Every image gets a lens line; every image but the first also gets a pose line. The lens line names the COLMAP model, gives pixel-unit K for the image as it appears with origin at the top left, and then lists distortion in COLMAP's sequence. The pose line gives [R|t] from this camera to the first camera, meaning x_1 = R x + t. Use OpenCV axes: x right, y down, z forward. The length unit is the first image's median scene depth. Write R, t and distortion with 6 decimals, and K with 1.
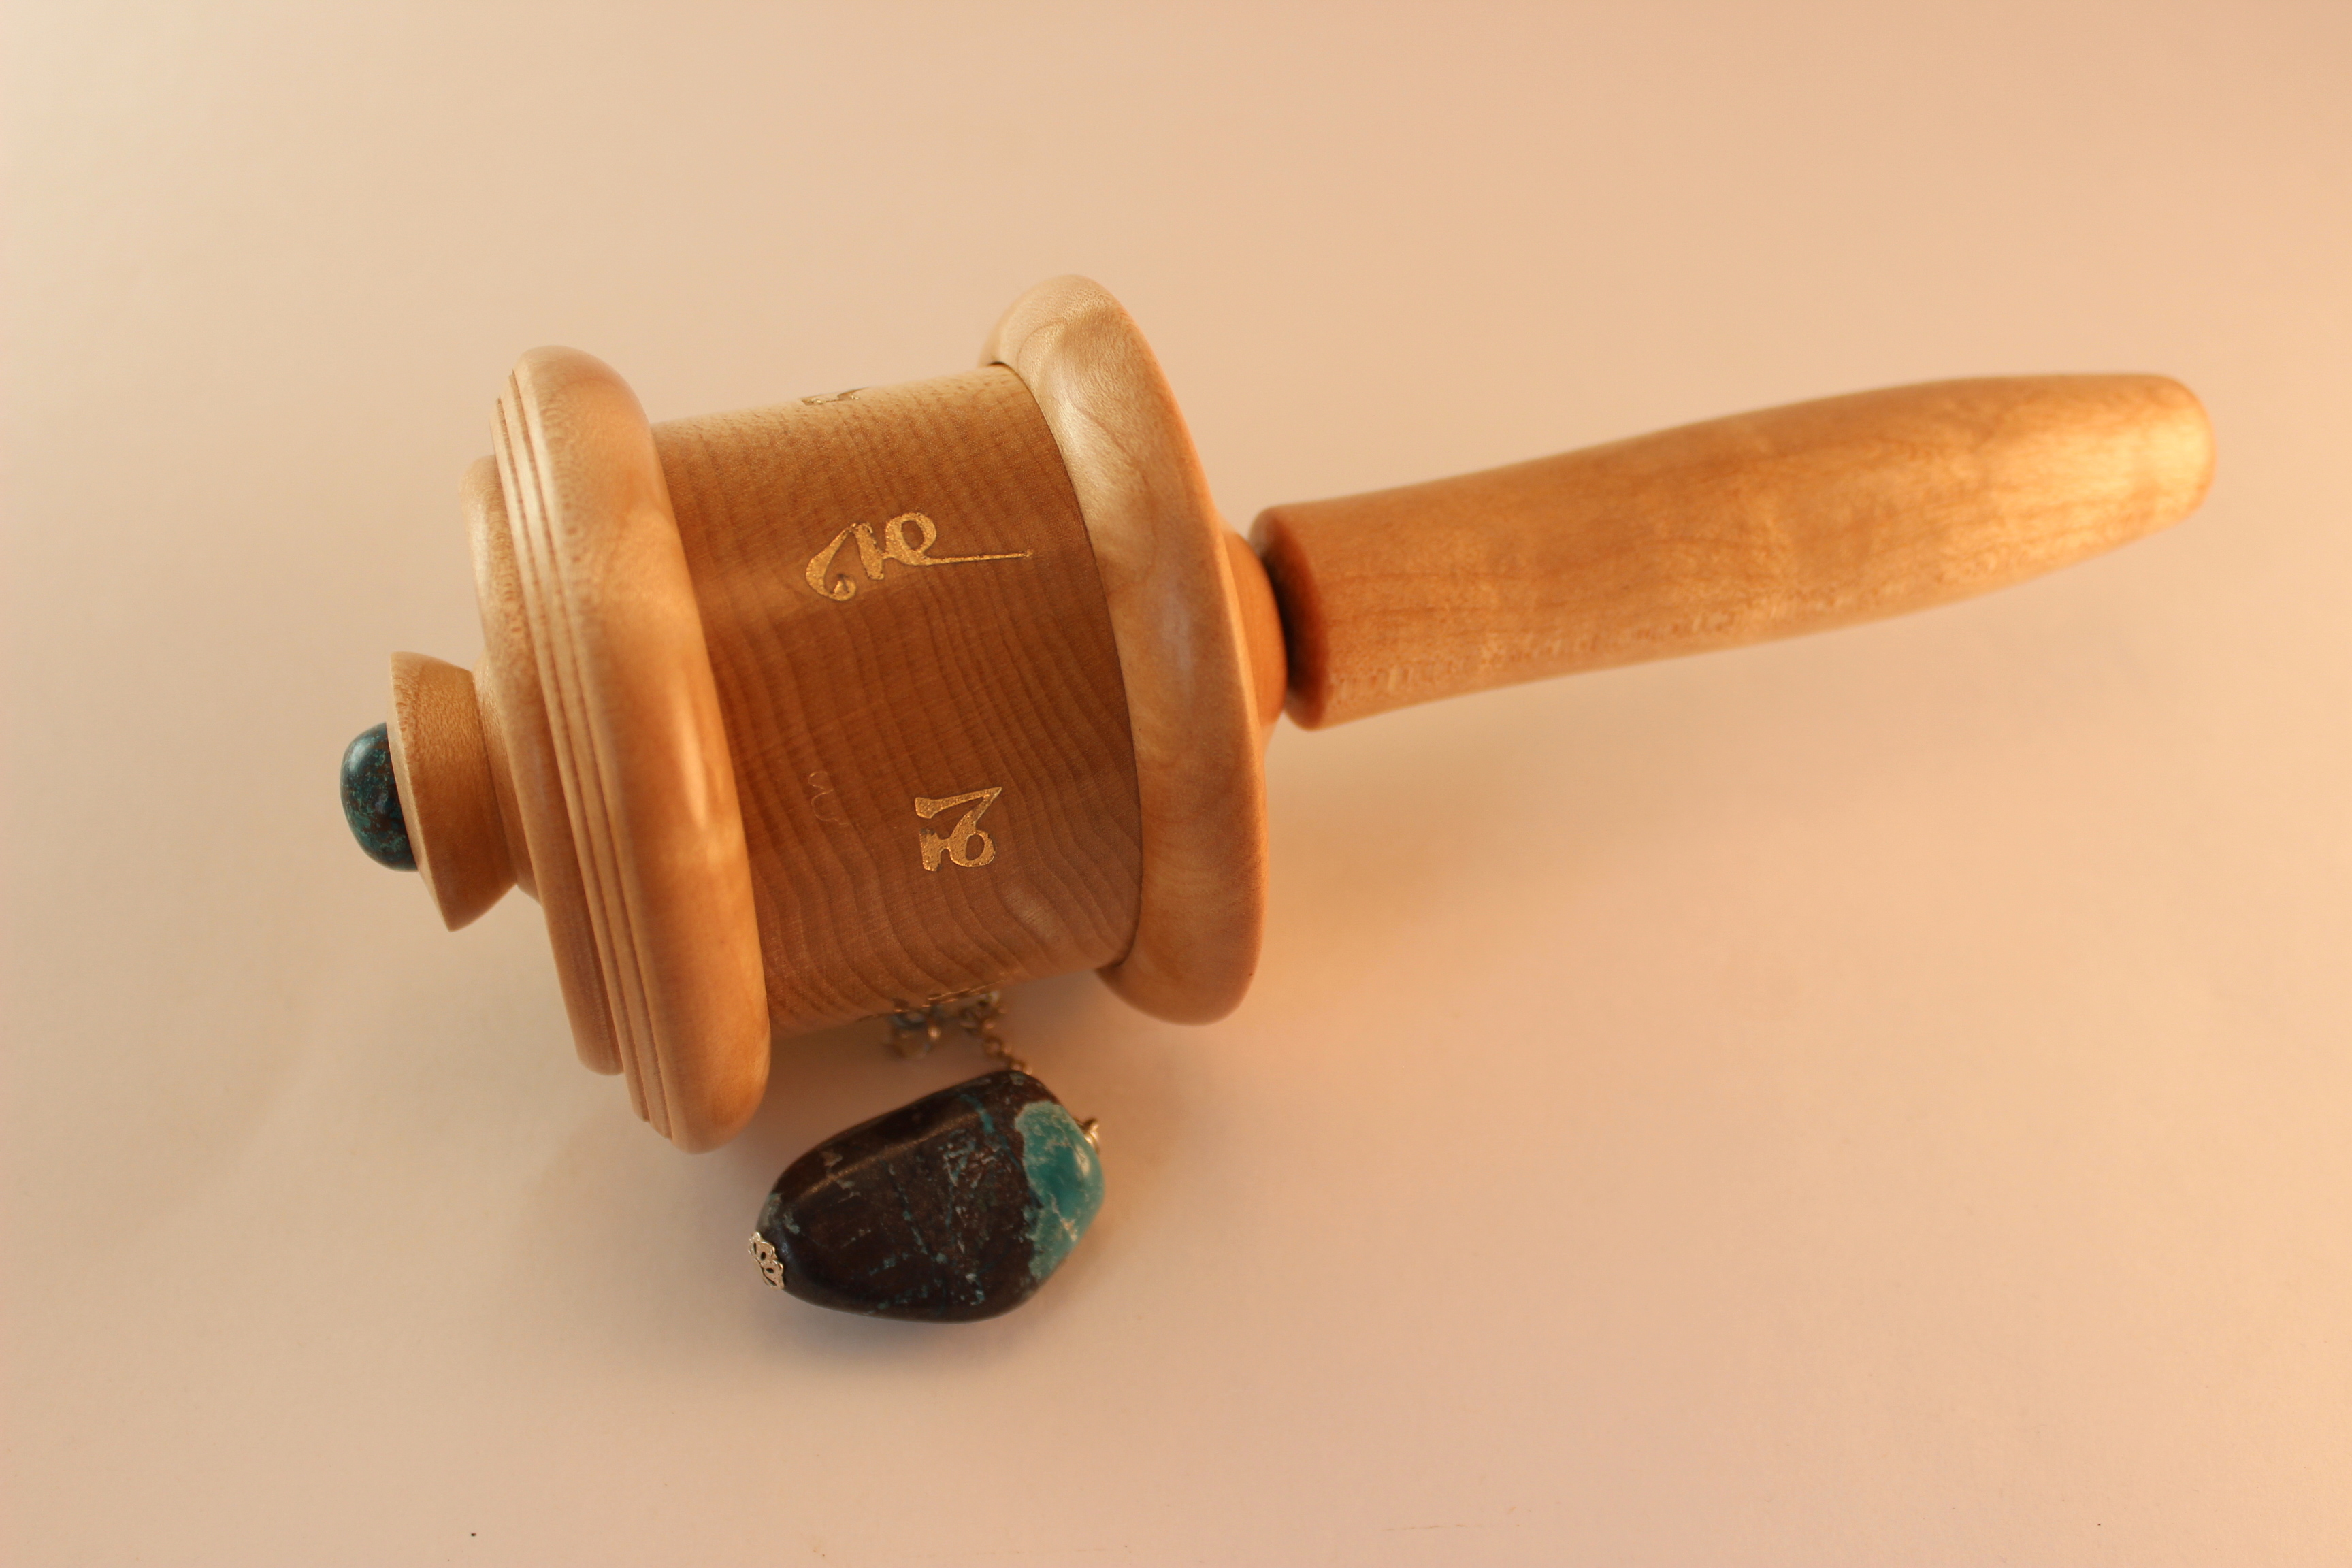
lens RADIAL K [[2420.2, 0, 1146.0], [0, 2420.2, 876.8], [0, 0, 1]] dist [-0.090754, -0.004049]
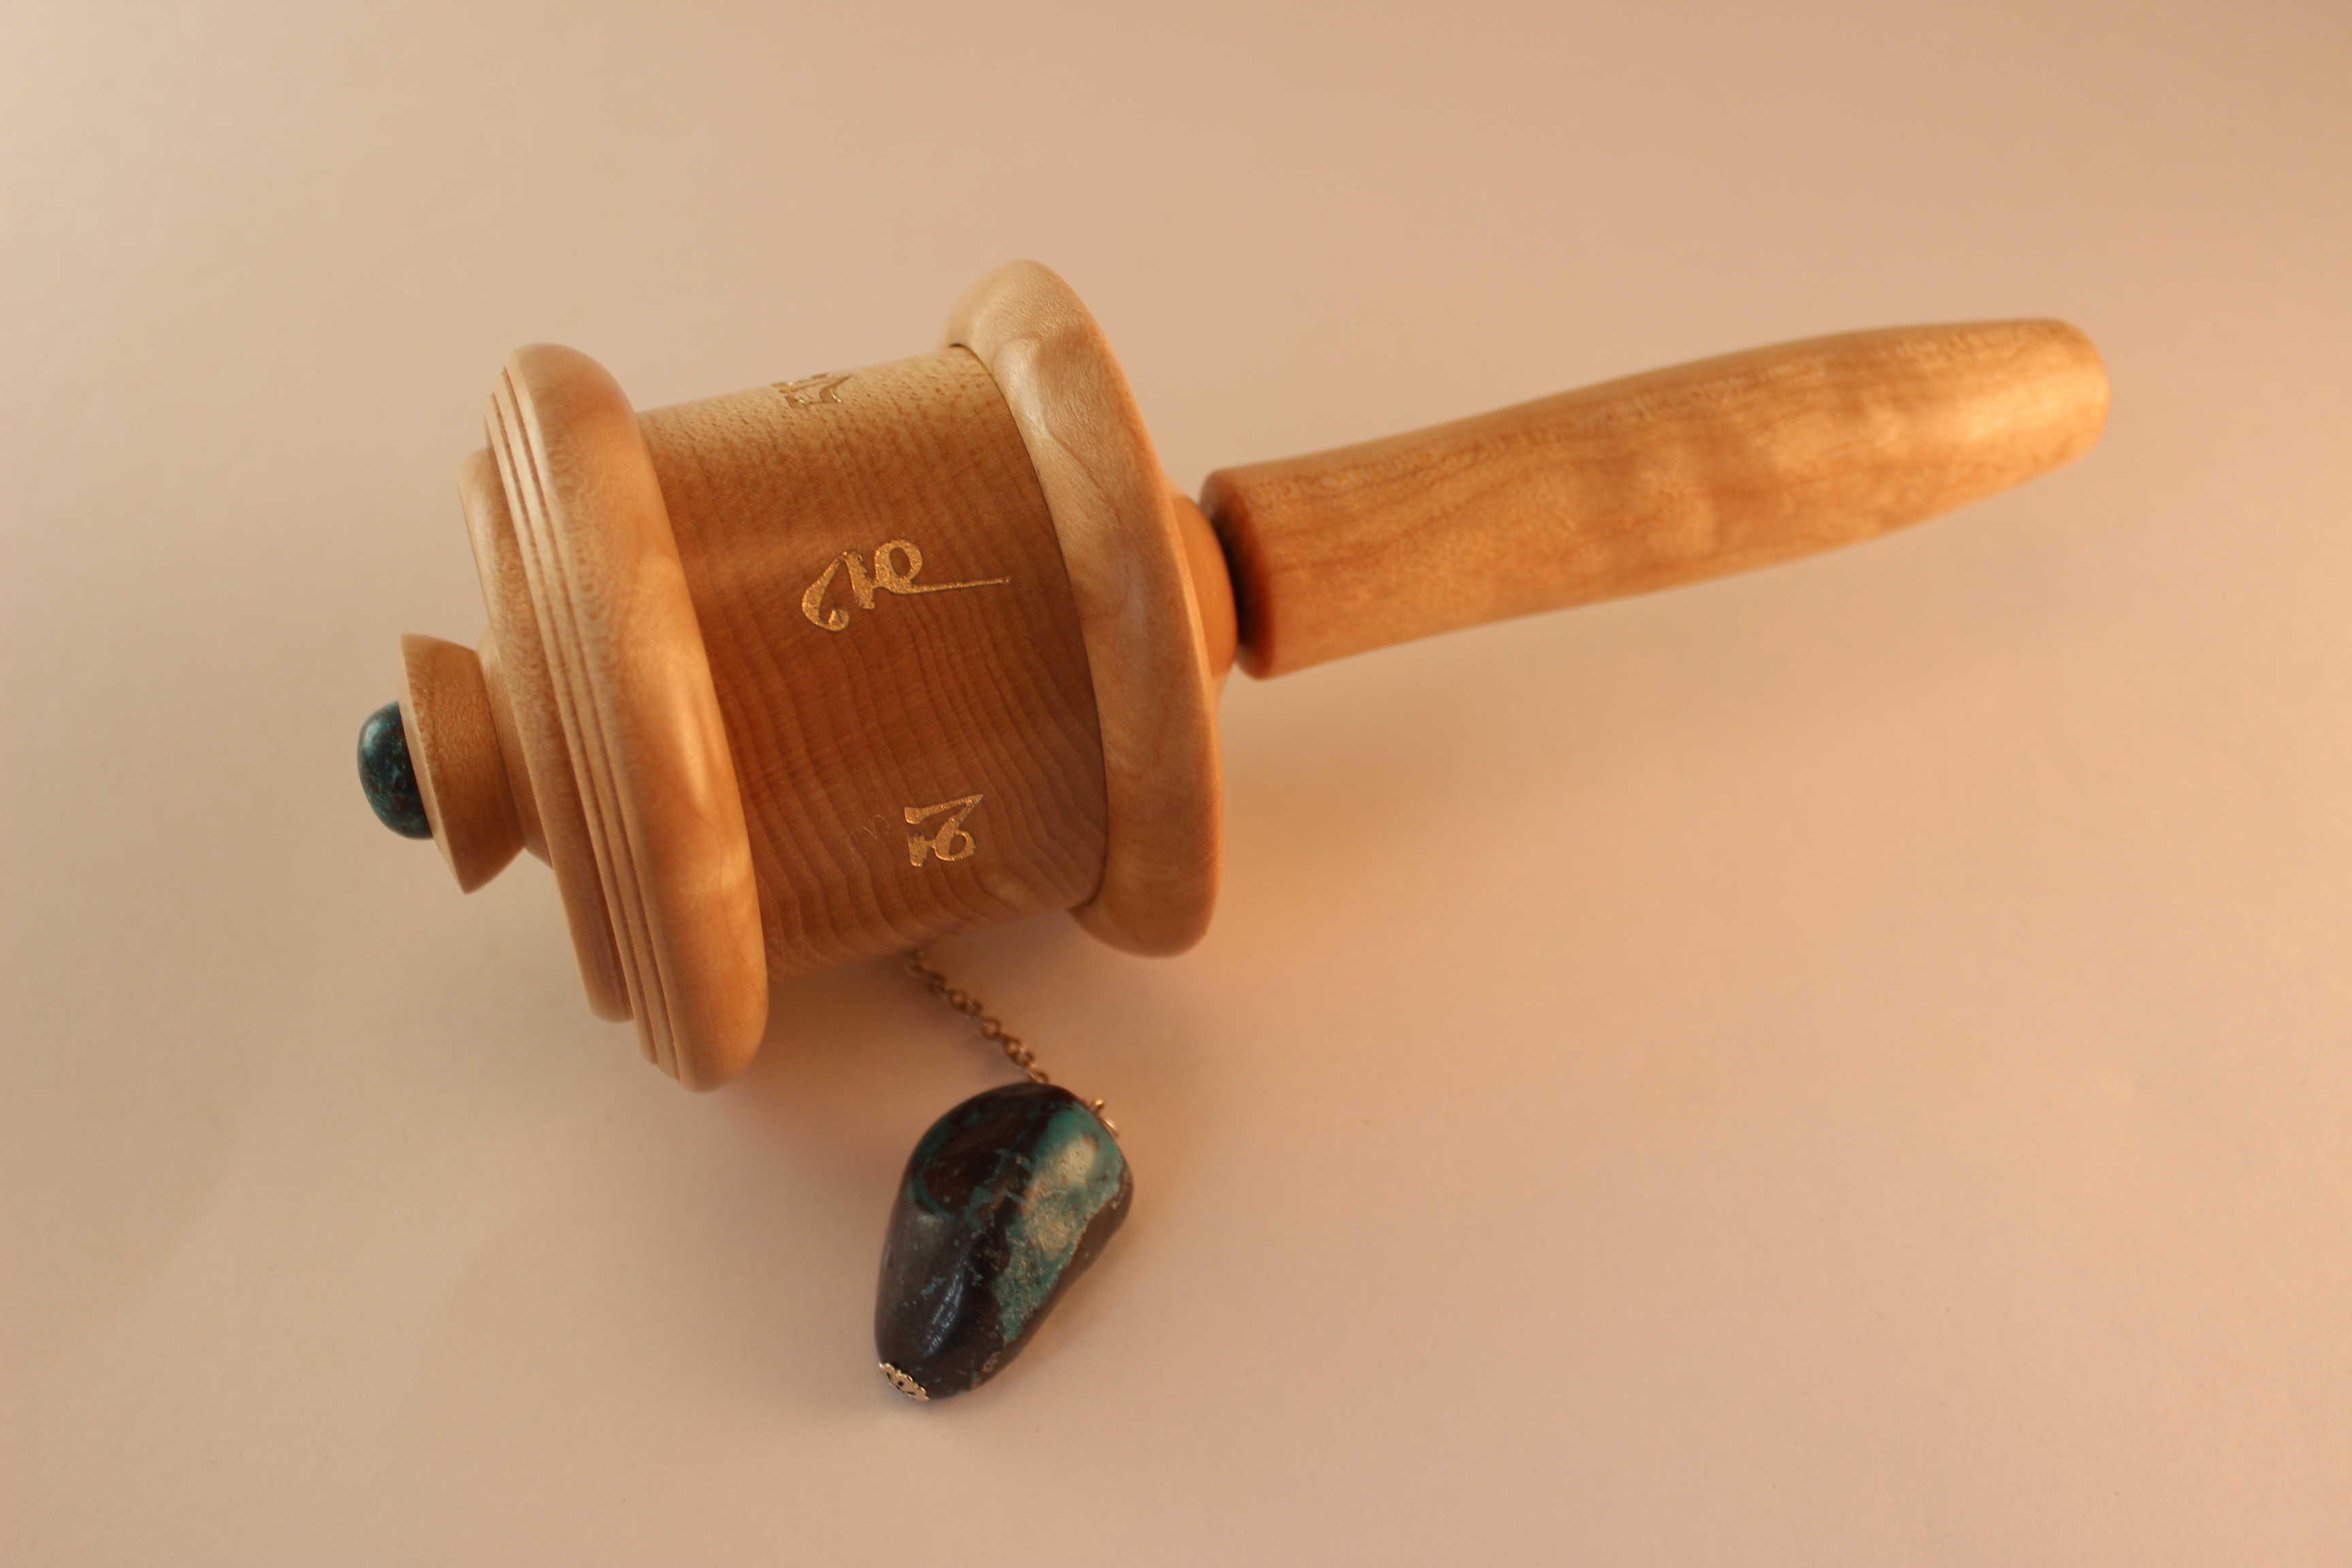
lens RADIAL K [[2420.2, 0, 1146.0], [0, 2420.2, 876.8], [0, 0, 1]] dist [-0.090754, -0.004049]
pose [[0.998665, 0.003298, 0.051542, -0.042256], [-0.013220, 0.981036, 0.193373, -0.211909], [-0.049927, -0.193796, 0.979771, -0.080380]]
